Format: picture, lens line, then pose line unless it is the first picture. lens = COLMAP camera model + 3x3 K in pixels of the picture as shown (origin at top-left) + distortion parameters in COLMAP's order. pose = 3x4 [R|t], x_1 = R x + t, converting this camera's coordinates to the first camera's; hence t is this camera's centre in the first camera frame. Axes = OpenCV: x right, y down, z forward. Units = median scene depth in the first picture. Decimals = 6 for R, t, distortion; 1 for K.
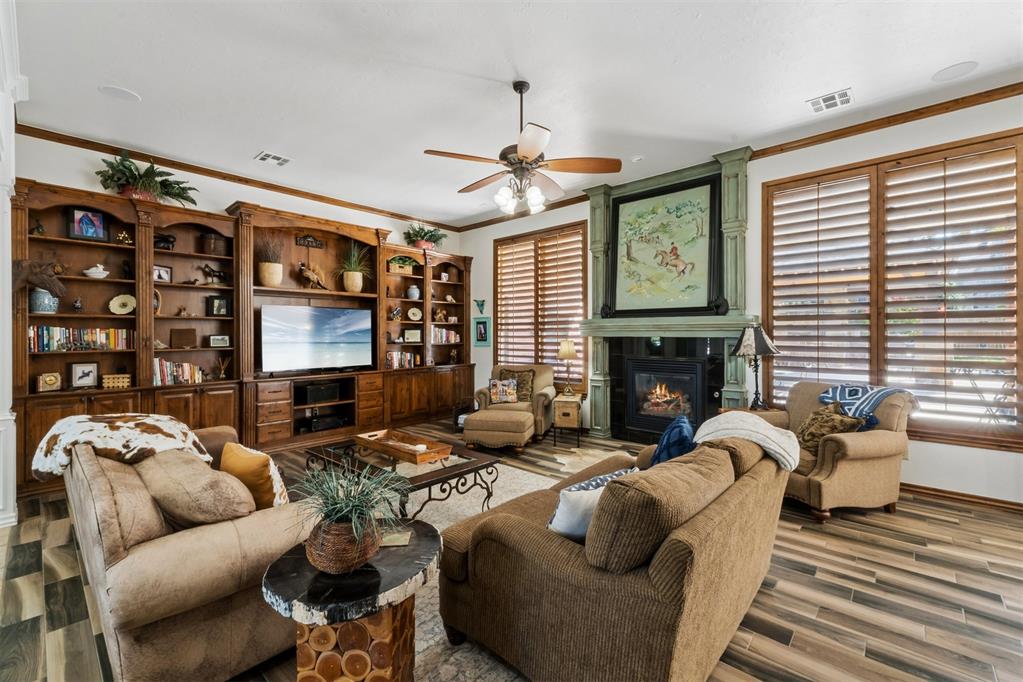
lens RADIAL K [[430.4, 0, 514.3], [0, 430.4, 339.4], [0, 0, 1]] dist [0.008341, 0.000318]
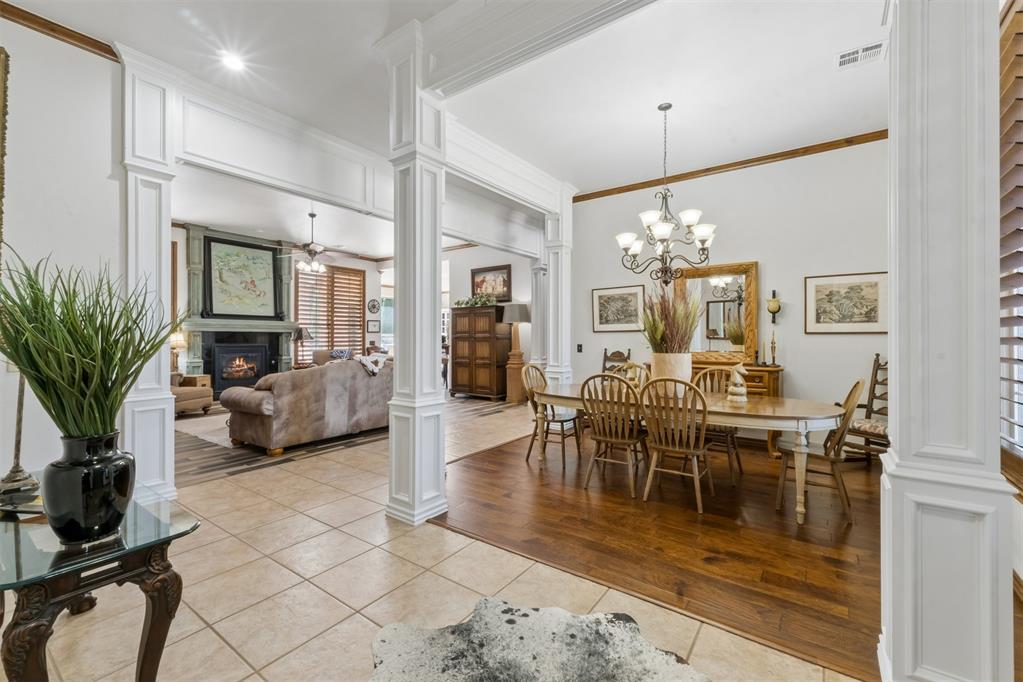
lens RADIAL K [[430.4, 0, 514.2], [0, 430.4, 336.8], [0, 0, 1]] dist [0.008341, 0.000318]
pose [[-0.096446, -0.004189, 0.995329, -1.497886], [-0.000527, 0.999991, 0.004158, 0.007026], [-0.995338, -0.000124, -0.096447, 0.118397]]
